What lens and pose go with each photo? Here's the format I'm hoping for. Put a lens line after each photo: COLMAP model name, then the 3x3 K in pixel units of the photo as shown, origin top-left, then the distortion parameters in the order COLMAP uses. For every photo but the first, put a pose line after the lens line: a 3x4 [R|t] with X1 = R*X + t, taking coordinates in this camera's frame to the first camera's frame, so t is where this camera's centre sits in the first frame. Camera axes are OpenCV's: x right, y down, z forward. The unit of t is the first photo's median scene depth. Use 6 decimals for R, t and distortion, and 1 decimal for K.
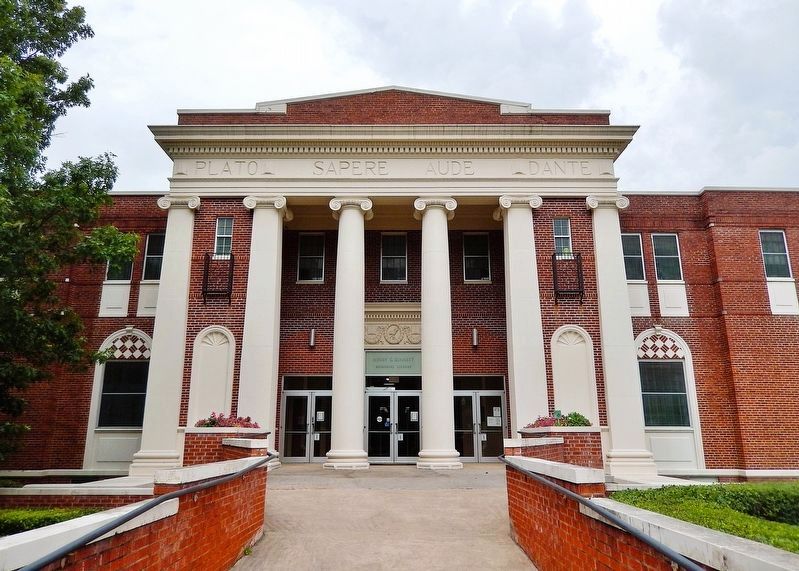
lens RADIAL K [[592.8, 0, 399.5], [0, 592.8, 285.5], [0, 0, 1]] dist [0.002911, 0.002569]
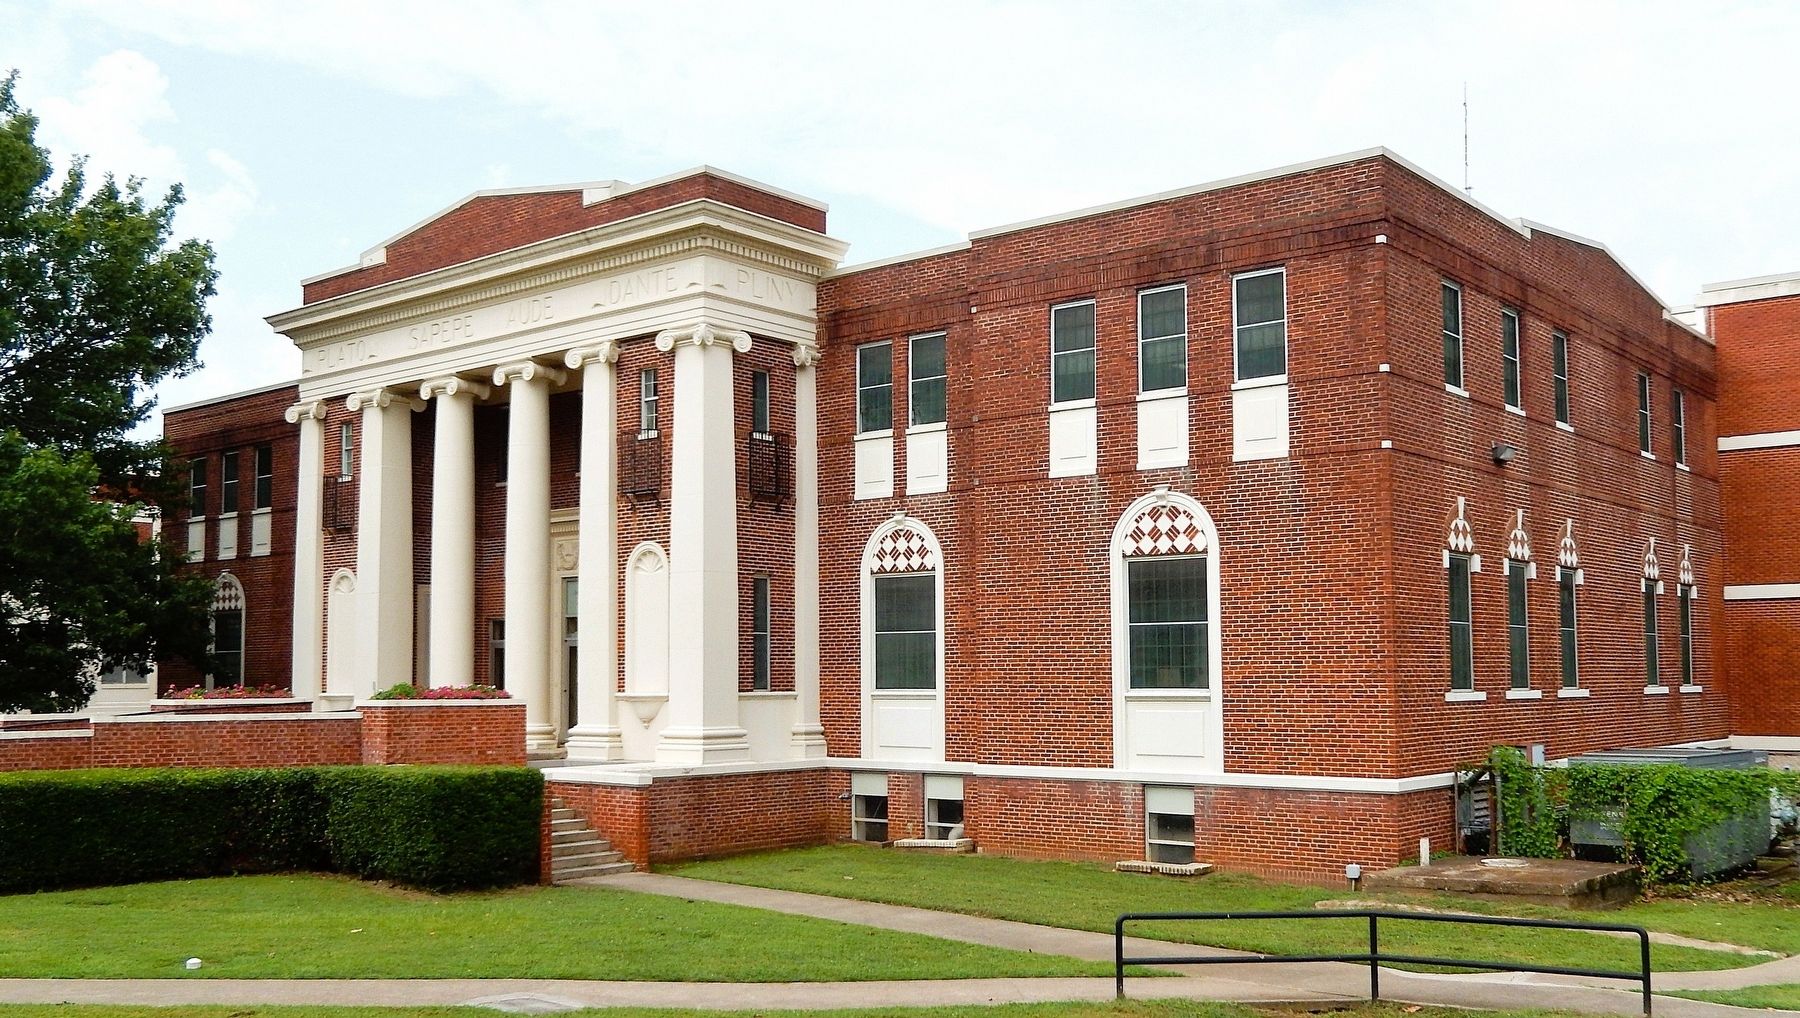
lens RADIAL K [[1747.2, 0, 905.0], [0, 1747.2, 579.1], [0, 0, 1]] dist [0.048209, -0.000244]
pose [[0.757834, -0.043608, -0.650988, 1.639751], [0.162854, 0.978825, 0.124015, -0.080242], [0.631795, -0.199999, 0.748889, -0.254422]]
